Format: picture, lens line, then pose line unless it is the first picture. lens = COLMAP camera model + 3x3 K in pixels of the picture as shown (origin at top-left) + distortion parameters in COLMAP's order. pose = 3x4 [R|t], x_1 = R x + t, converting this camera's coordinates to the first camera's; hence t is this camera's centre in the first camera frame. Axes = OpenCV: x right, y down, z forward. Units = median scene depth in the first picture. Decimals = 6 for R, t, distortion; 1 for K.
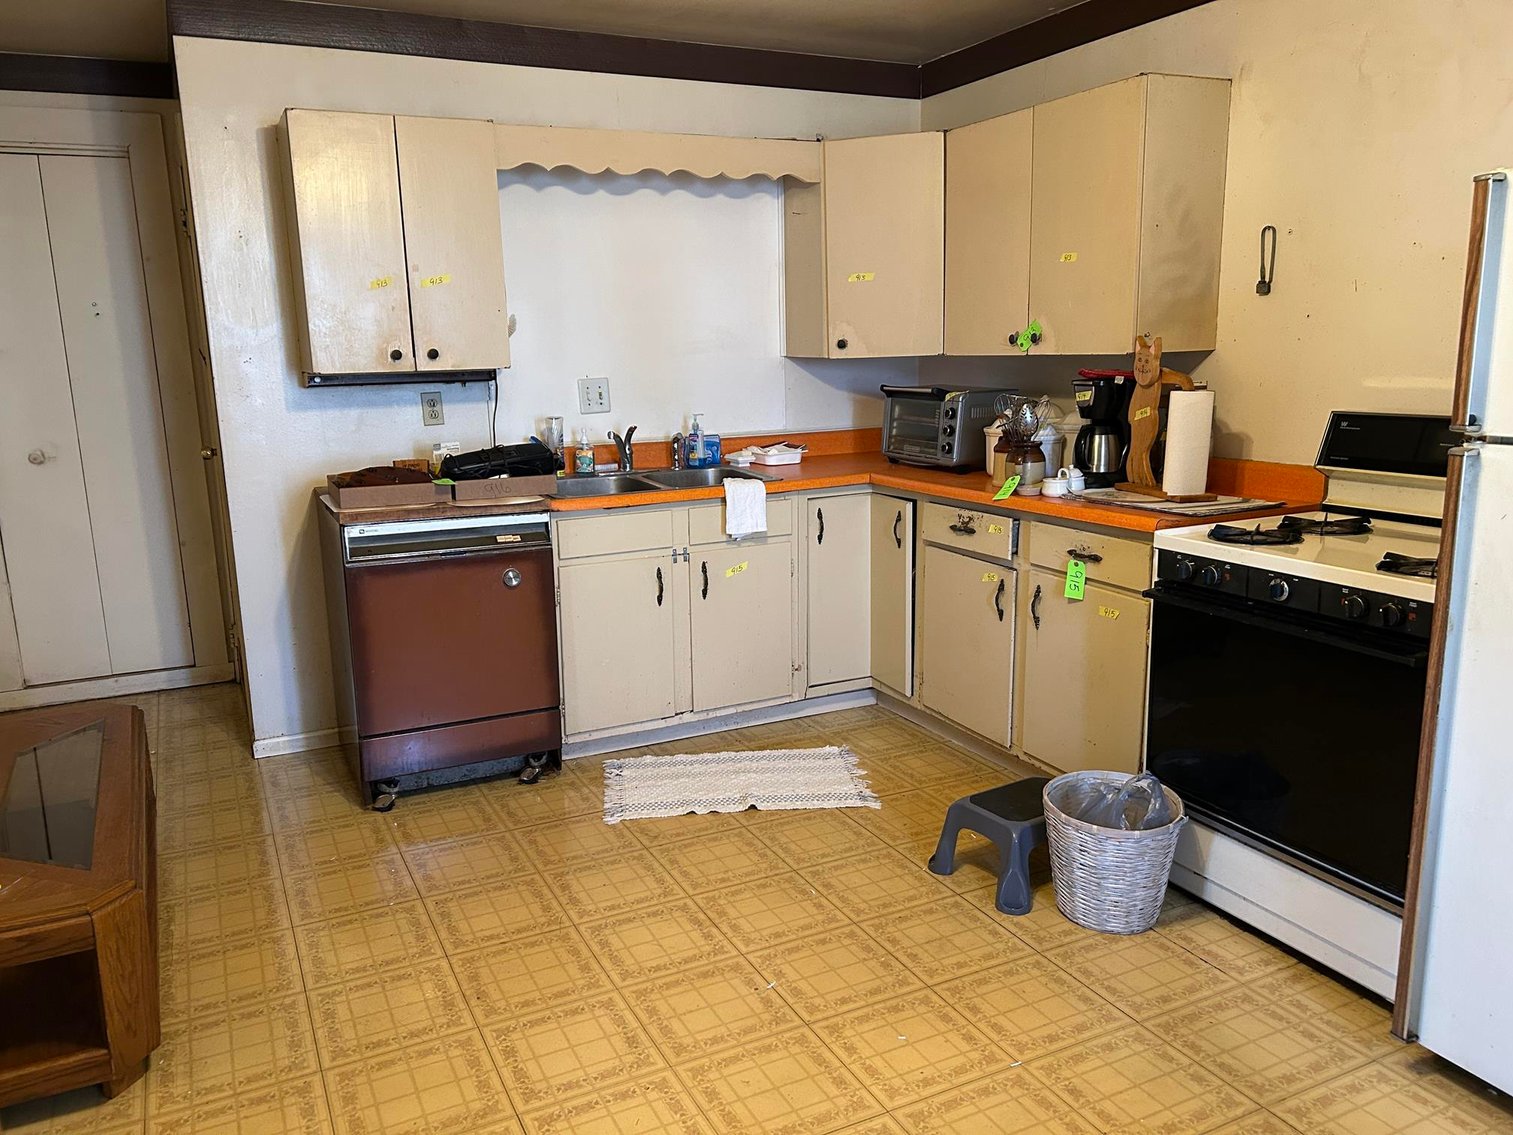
lens RADIAL K [[1134.3, 0, 736.6], [0, 1134.3, 589.9], [0, 0, 1]] dist [0.040885, -0.031600]
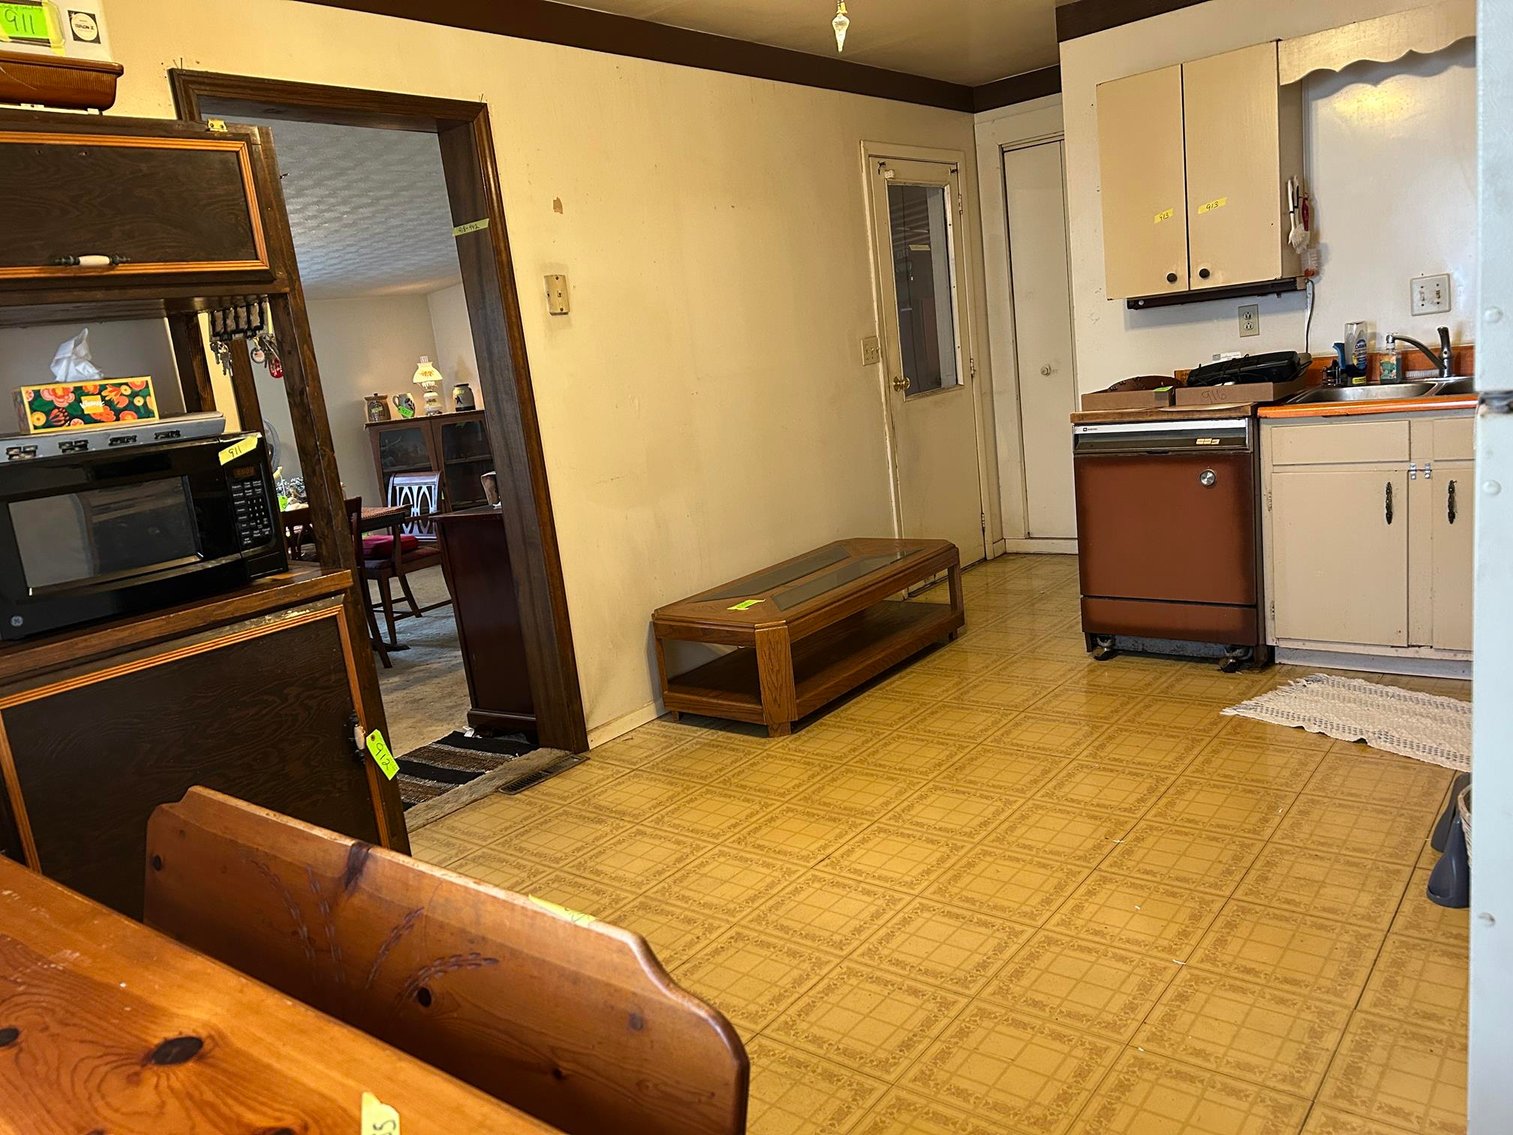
lens RADIAL K [[1134.3, 0, 731.8], [0, 1134.3, 574.8], [0, 0, 1]] dist [0.040885, -0.031600]
pose [[0.415632, 0.153540, -0.896479, 0.593110], [-0.093573, 0.987637, 0.125770, -0.013393], [0.904707, 0.031612, 0.424861, 0.116930]]
